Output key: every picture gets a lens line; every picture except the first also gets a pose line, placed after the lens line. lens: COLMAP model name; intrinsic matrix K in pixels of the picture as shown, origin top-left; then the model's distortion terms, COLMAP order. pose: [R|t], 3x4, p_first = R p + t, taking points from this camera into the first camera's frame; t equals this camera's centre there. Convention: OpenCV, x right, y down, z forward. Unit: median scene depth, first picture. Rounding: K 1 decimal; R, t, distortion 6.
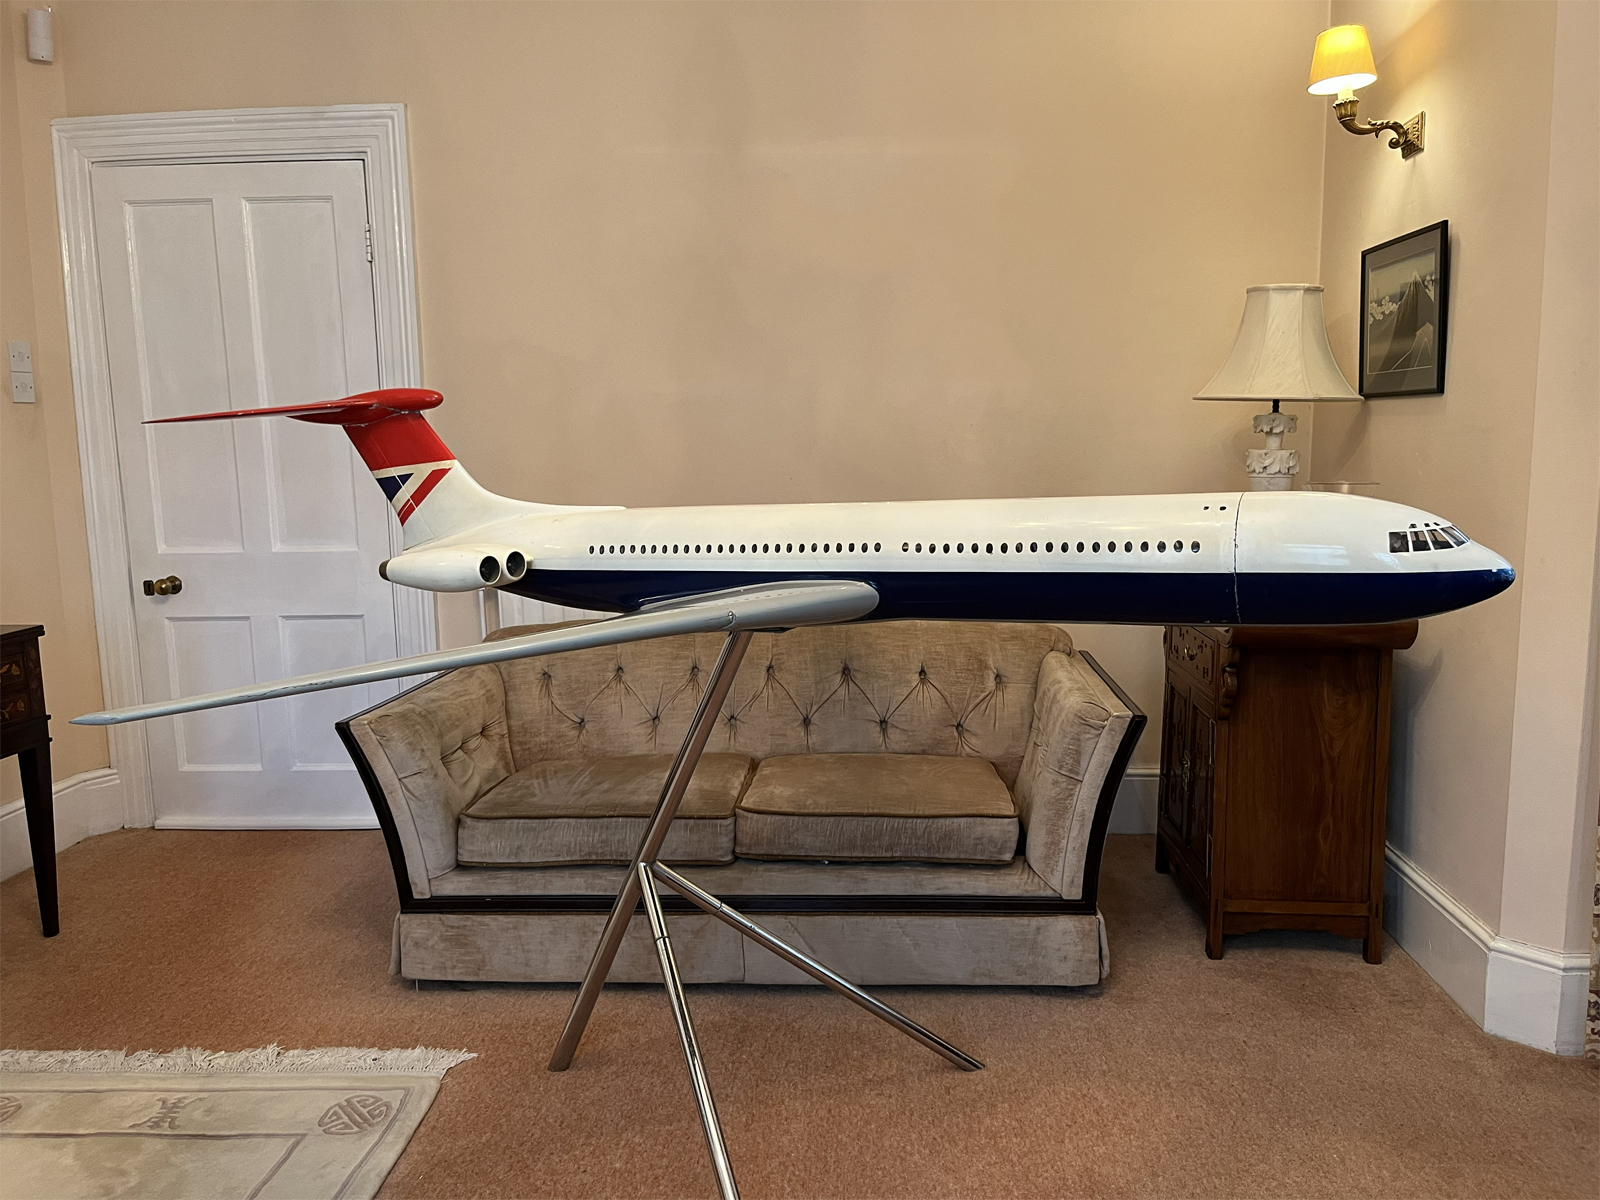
lens RADIAL K [[1209.5, 0, 804.6], [0, 1209.5, 606.1], [0, 0, 1]] dist [0.028940, -0.055782]
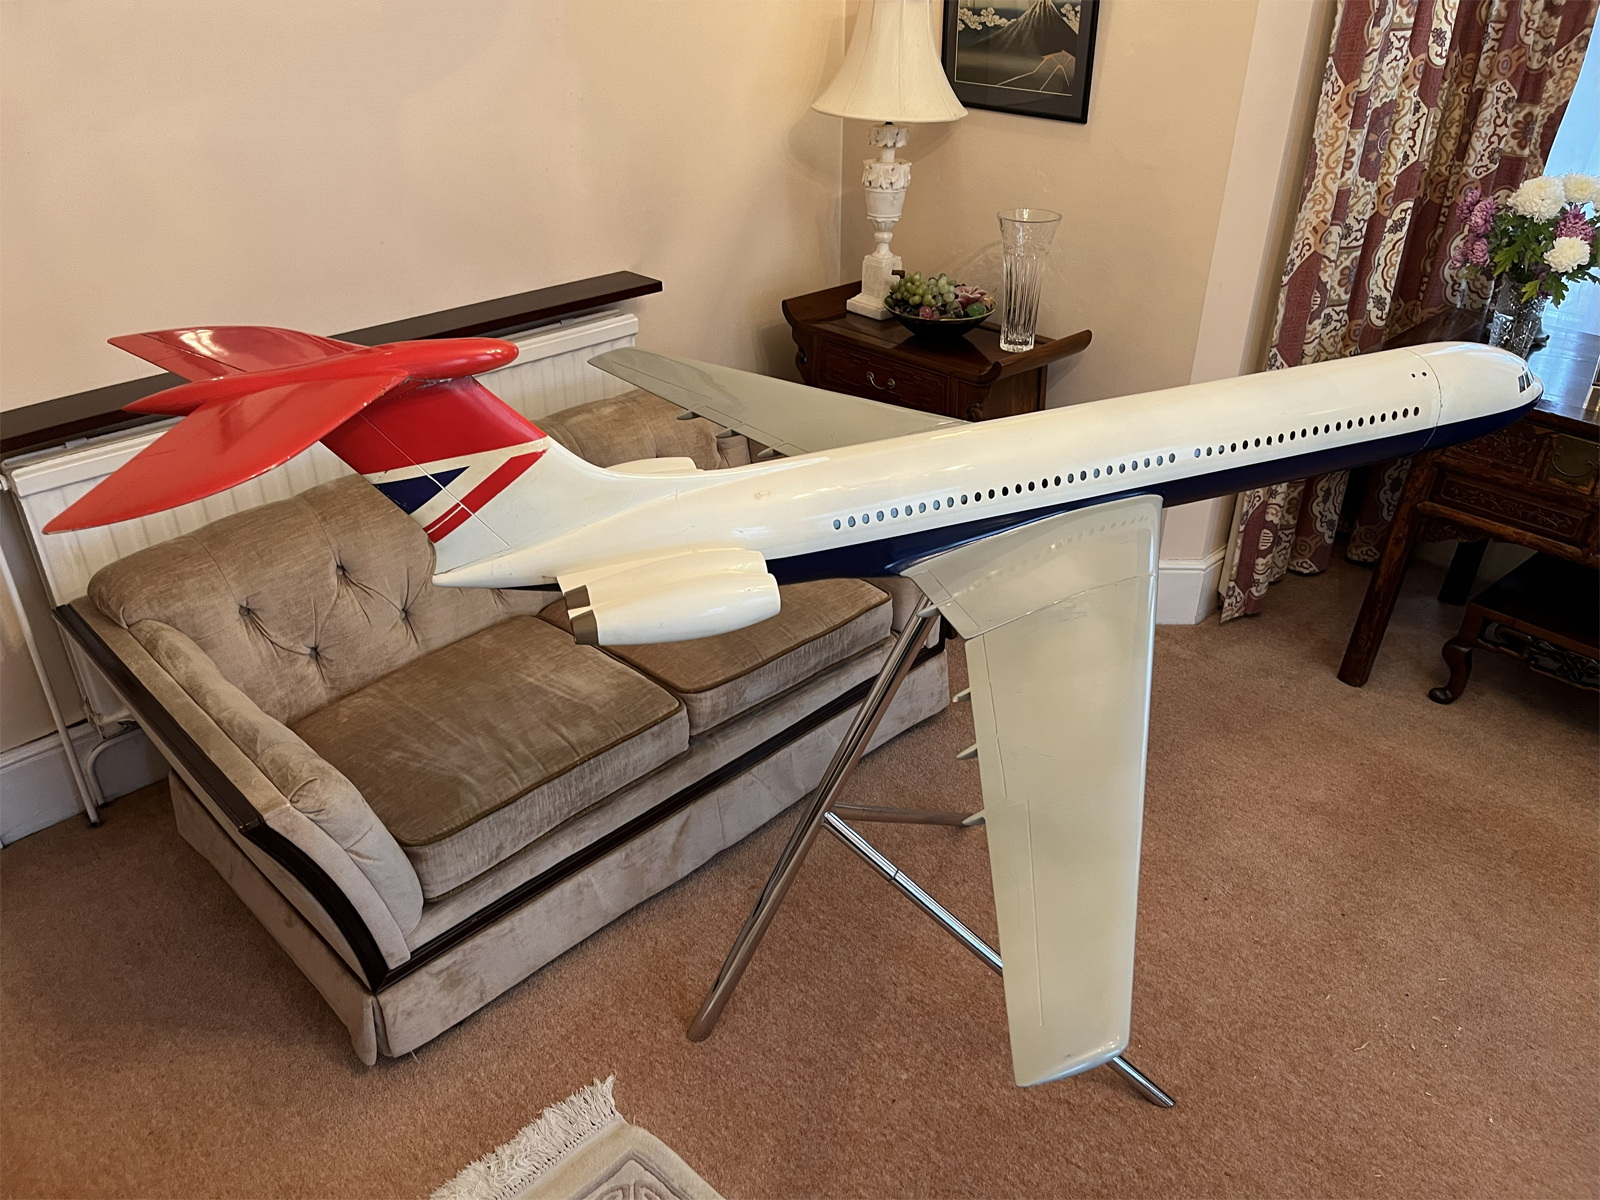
lens RADIAL K [[1209.5, 0, 786.6], [0, 1209.5, 611.1], [0, 0, 1]] dist [0.028940, -0.055782]
pose [[0.666967, -0.361531, 0.651498, -0.570272], [0.093154, 0.907992, 0.408500, -0.249872], [-0.739241, -0.211766, 0.639279, 0.379299]]
